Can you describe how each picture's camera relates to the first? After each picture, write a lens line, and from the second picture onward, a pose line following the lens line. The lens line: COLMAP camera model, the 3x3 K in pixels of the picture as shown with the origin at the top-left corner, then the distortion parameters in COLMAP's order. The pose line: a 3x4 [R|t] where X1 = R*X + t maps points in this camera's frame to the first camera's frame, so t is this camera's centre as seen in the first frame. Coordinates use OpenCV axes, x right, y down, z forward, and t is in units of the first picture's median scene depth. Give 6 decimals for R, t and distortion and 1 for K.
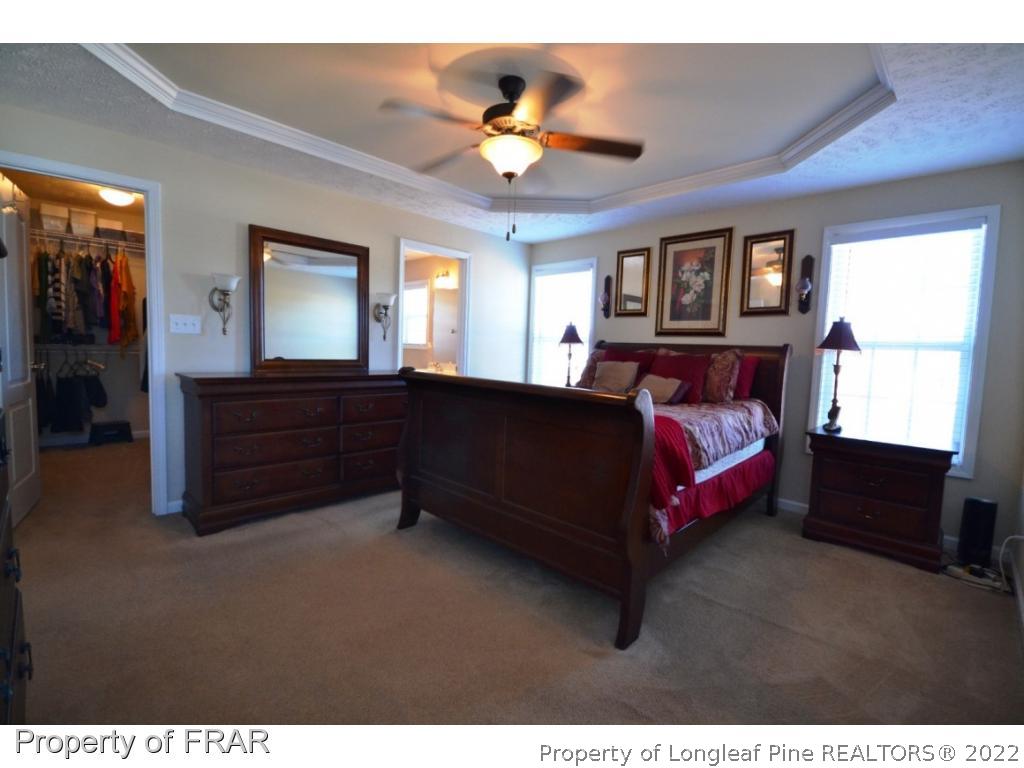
lens RADIAL K [[456.7, 0, 507.3], [0, 456.7, 388.1], [0, 0, 1]] dist [0.009070, -0.012760]
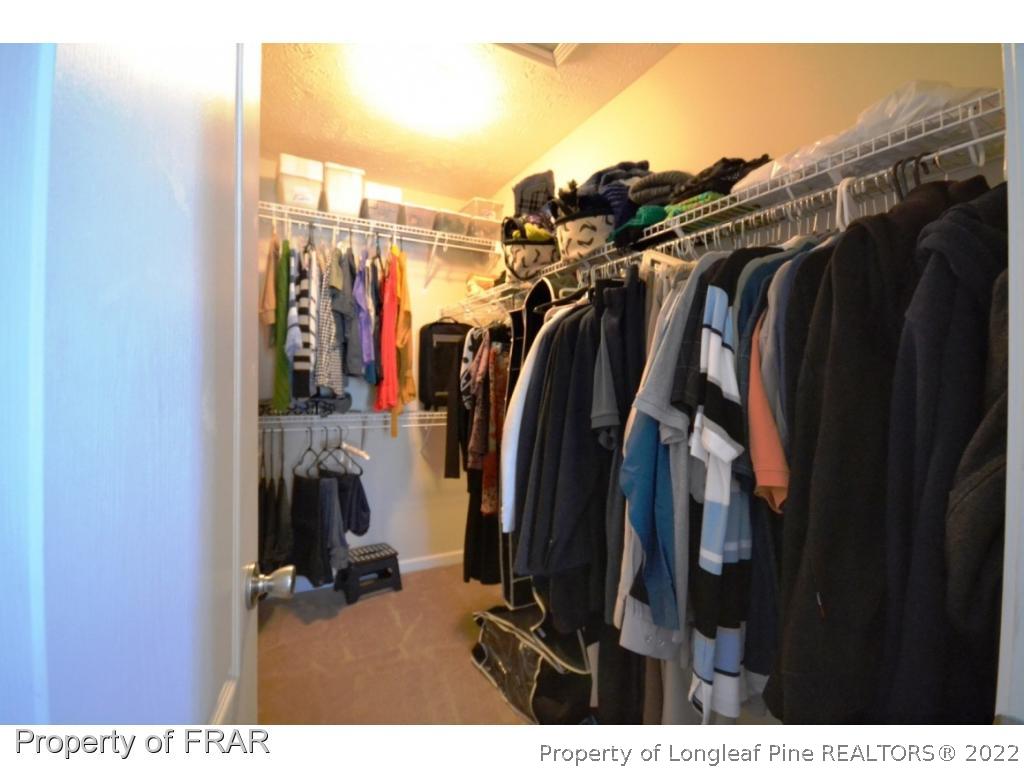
lens RADIAL K [[456.7, 0, 512.7], [0, 456.7, 382.7], [0, 0, 1]] dist [0.009070, -0.012760]
pose [[0.955535, -0.038387, -0.292370, -0.333888], [0.010630, 0.995330, -0.095940, -0.045960], [0.294688, 0.088566, 0.951481, 0.317256]]
